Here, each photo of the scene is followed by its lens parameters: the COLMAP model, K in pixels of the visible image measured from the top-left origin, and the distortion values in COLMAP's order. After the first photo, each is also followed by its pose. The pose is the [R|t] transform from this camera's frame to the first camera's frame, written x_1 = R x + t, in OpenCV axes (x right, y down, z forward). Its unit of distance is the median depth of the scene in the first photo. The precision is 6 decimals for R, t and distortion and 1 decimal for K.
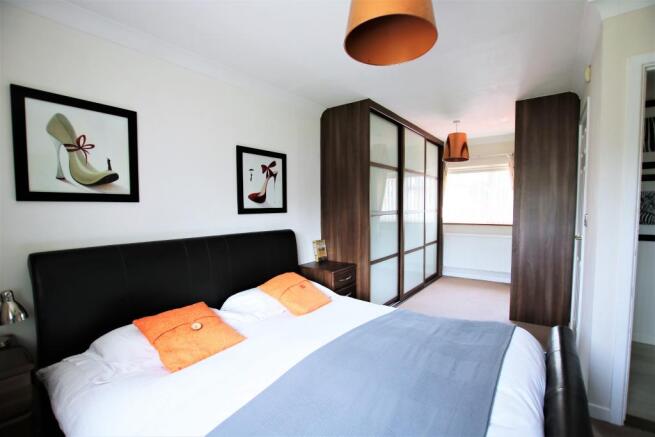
lens RADIAL K [[311.8, 0, 330.5], [0, 311.8, 225.0], [0, 0, 1]] dist [-0.020854, 0.000579]
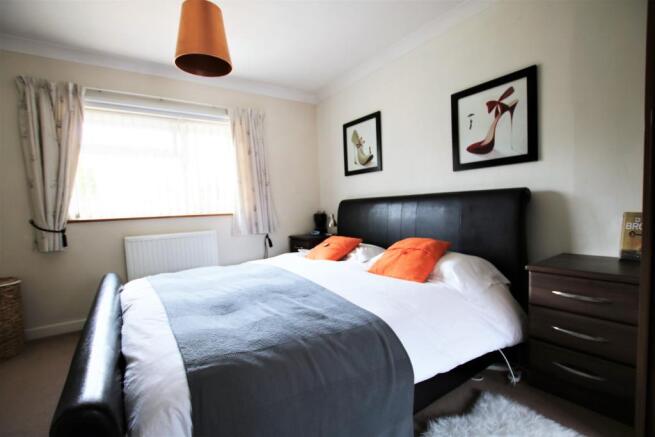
lens RADIAL K [[315.8, 0, 327.5], [0, 315.8, 218.5], [0, 0, 1]] dist [0.001462, 0.000713]
pose [[-0.354326, 0.059141, -0.933250, 0.671668], [-0.011420, 0.997650, 0.067558, 0.042213], [0.935052, 0.034596, -0.352818, 0.948944]]
